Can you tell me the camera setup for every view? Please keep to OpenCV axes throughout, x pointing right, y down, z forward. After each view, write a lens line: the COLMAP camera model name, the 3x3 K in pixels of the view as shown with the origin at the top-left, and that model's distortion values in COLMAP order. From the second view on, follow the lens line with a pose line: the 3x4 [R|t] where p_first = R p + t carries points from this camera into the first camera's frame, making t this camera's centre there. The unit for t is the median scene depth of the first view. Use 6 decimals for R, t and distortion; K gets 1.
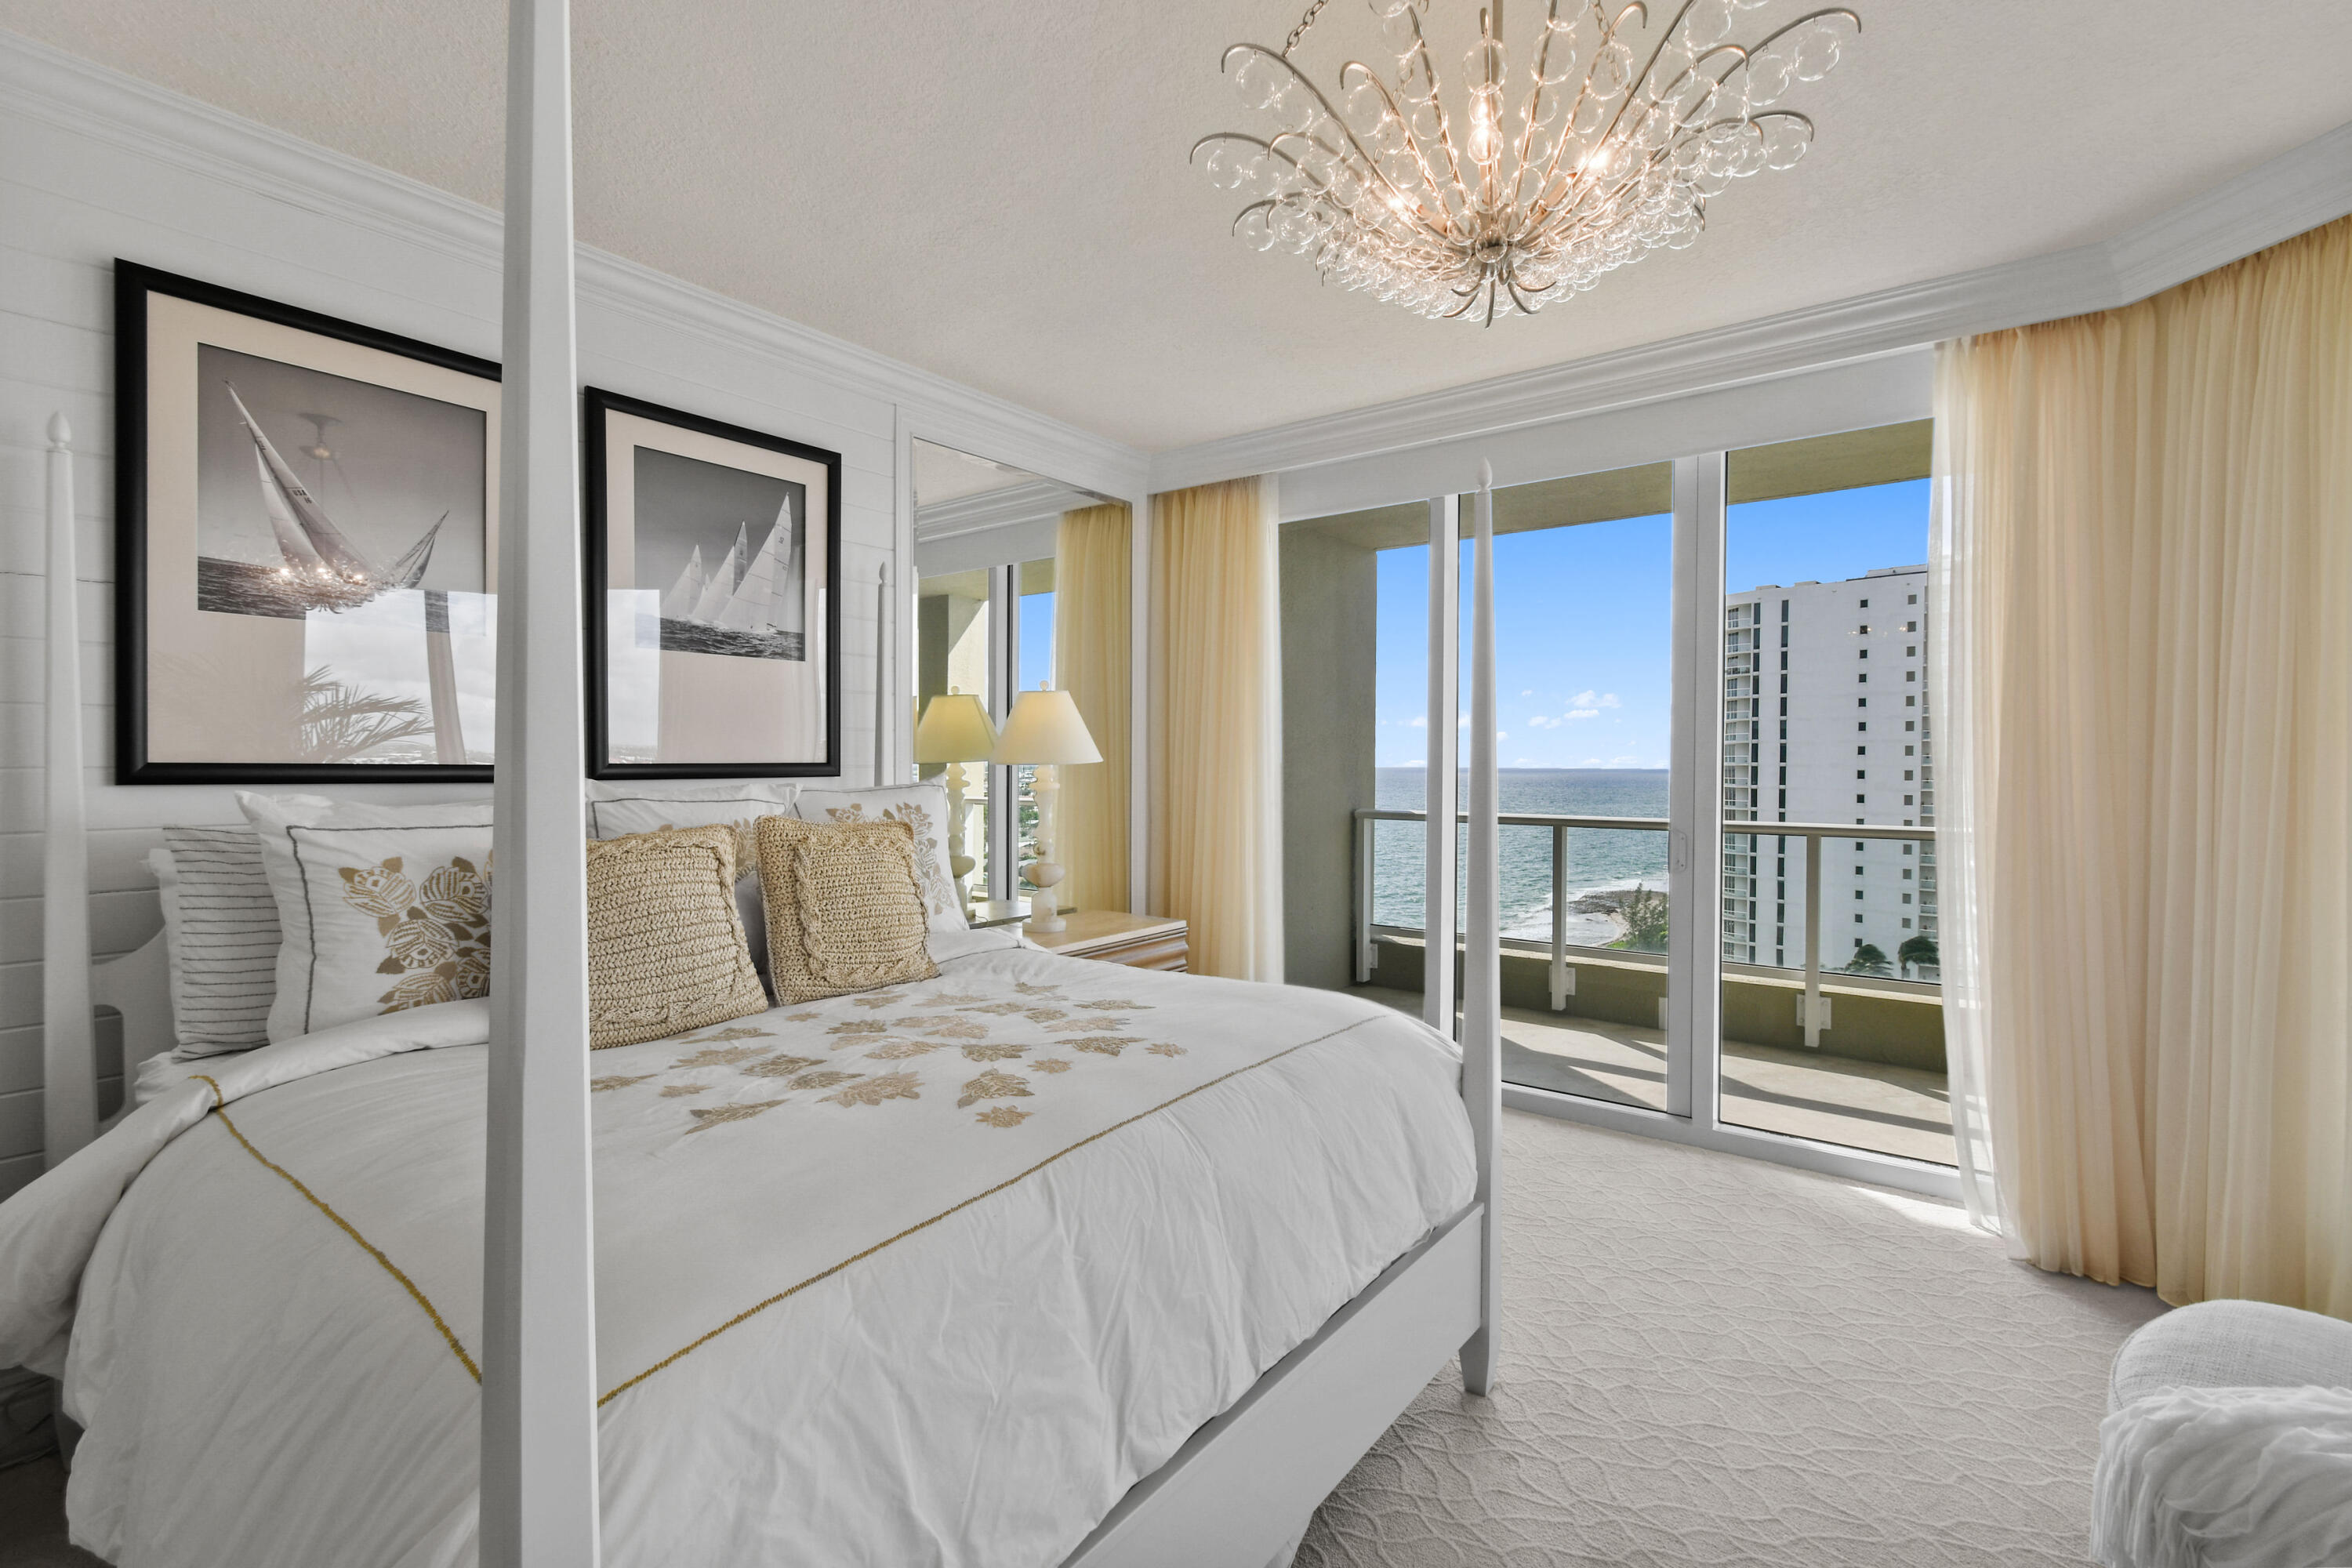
lens RADIAL K [[1053.3, 0, 1178.3], [0, 1053.3, 791.2], [0, 0, 1]] dist [0.009951, -0.002617]
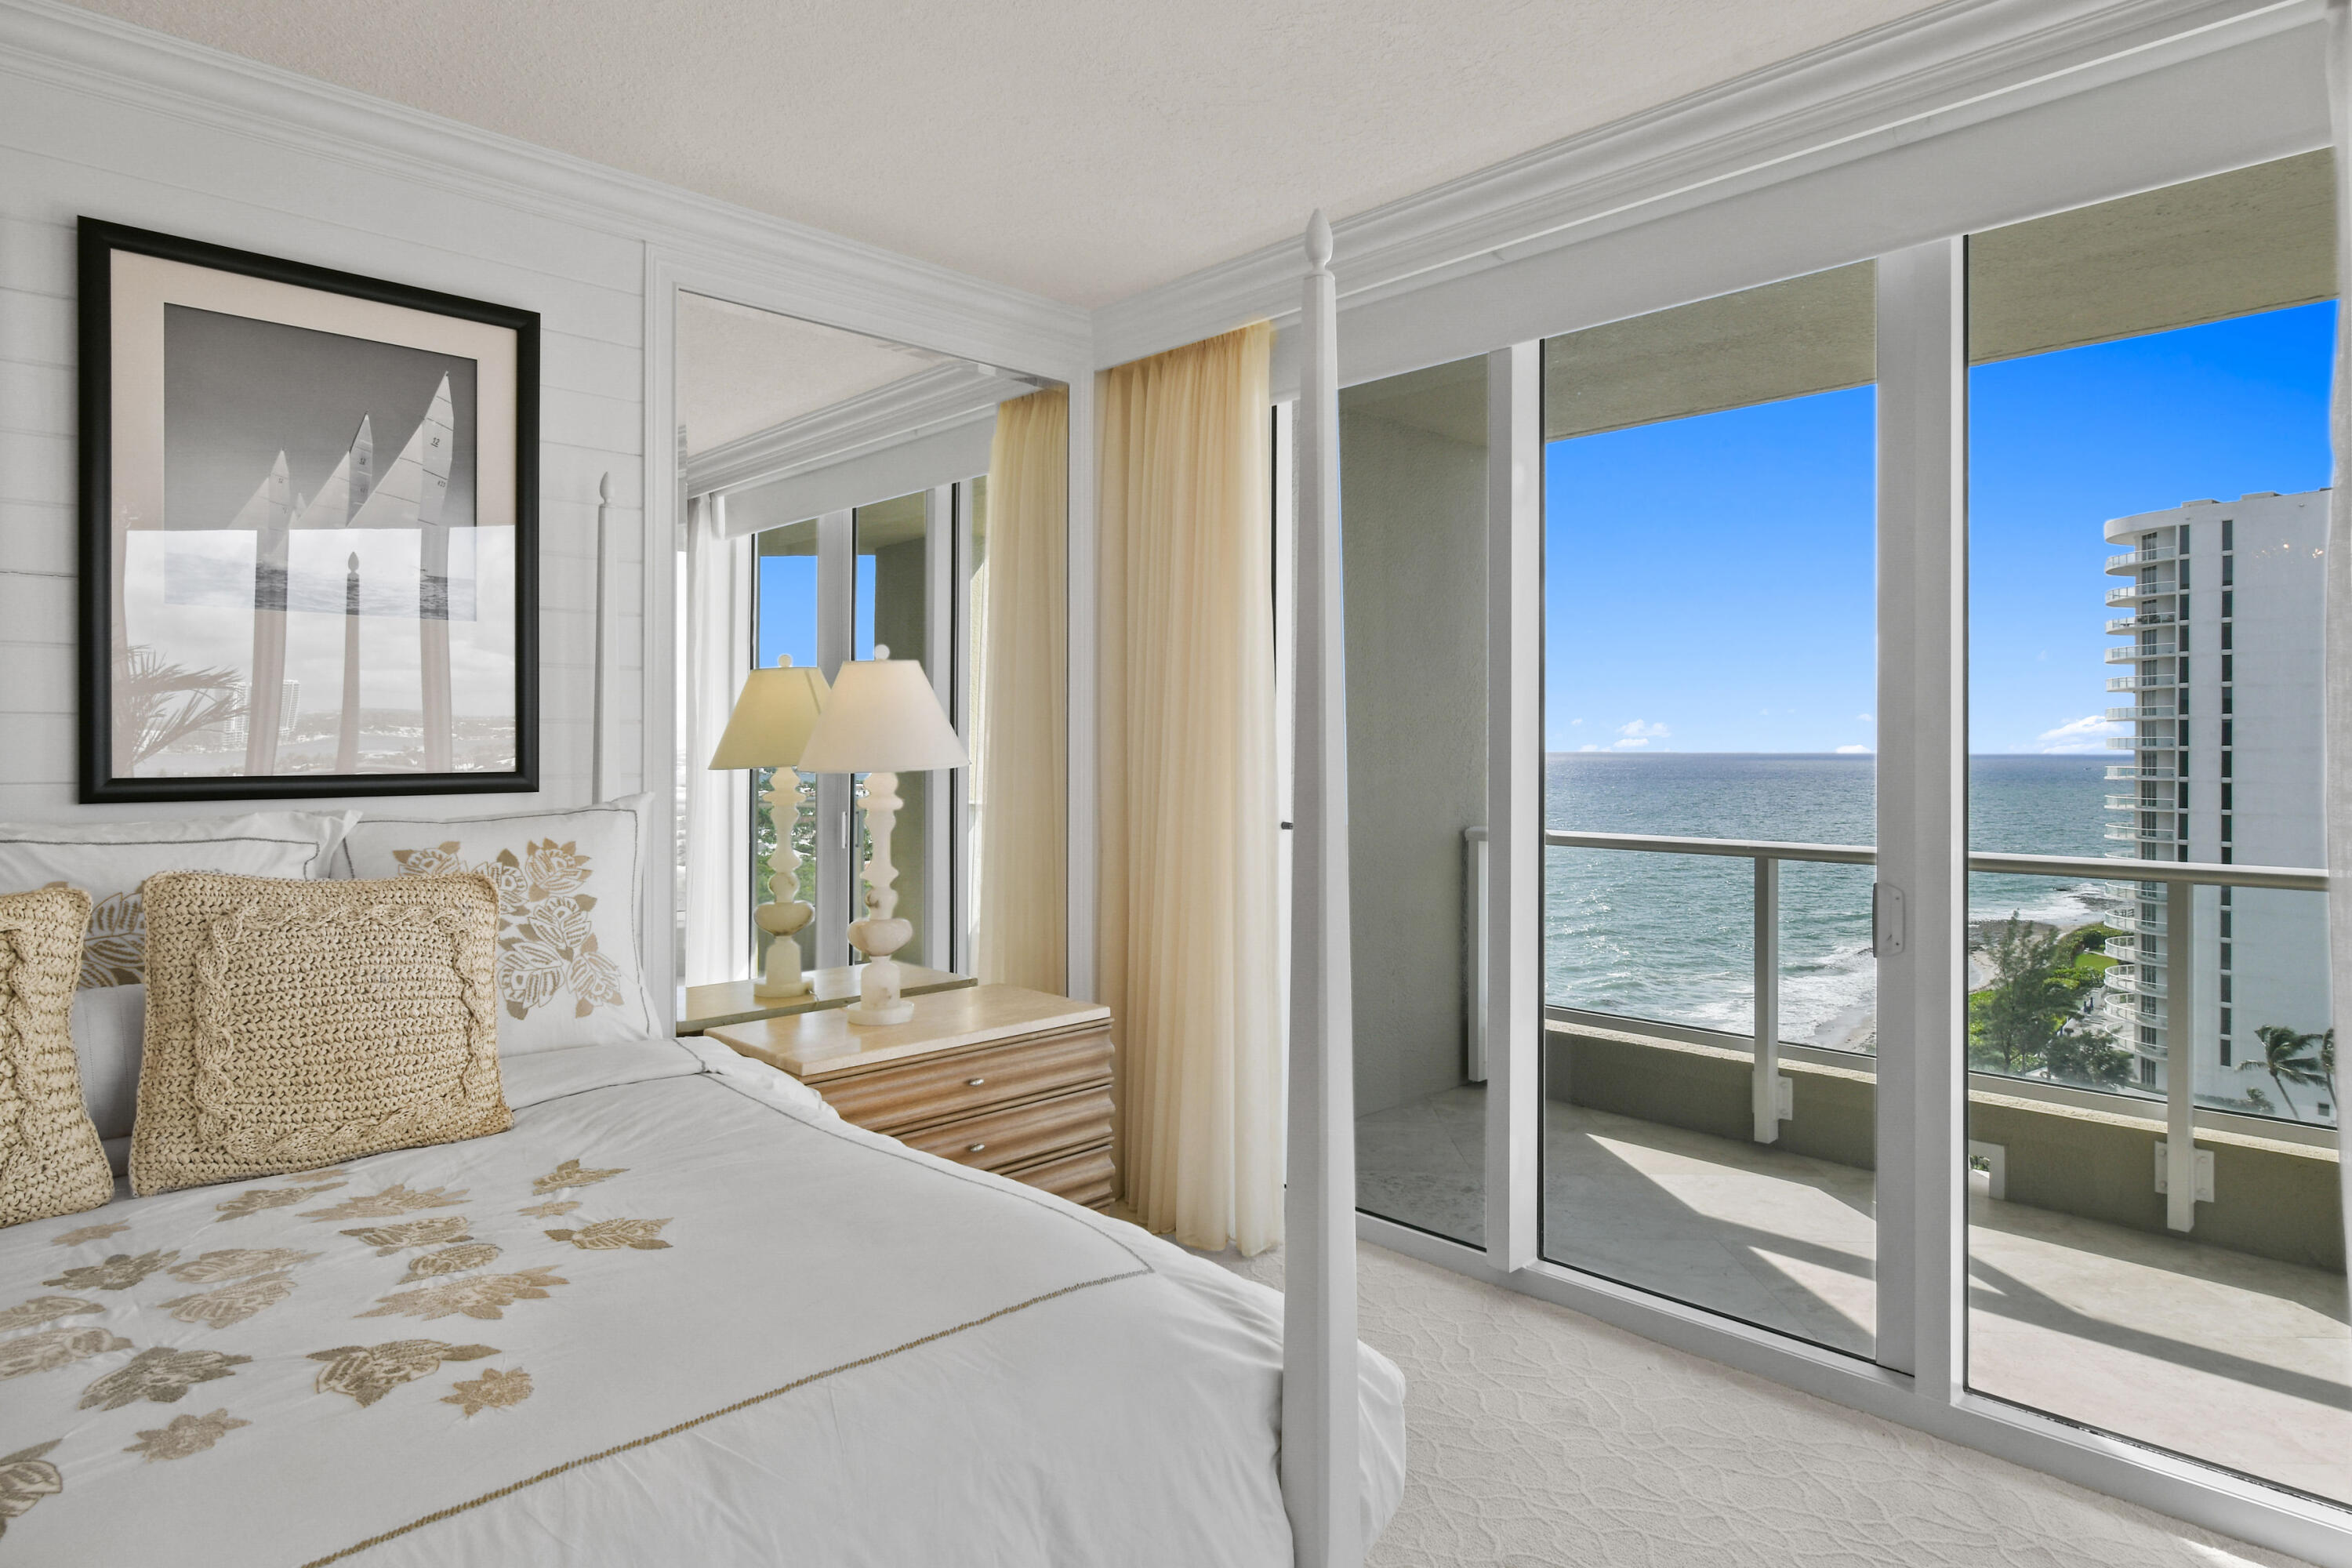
lens RADIAL K [[1315.5, 0, 1191.5], [0, 1315.5, 765.2], [0, 0, 1]] dist [0.001463, -0.002904]
pose [[0.988790, -0.001392, -0.149306, 0.171380], [-0.000708, 0.999902, -0.014005, -0.015751], [0.149311, 0.013954, 0.988692, 0.187336]]
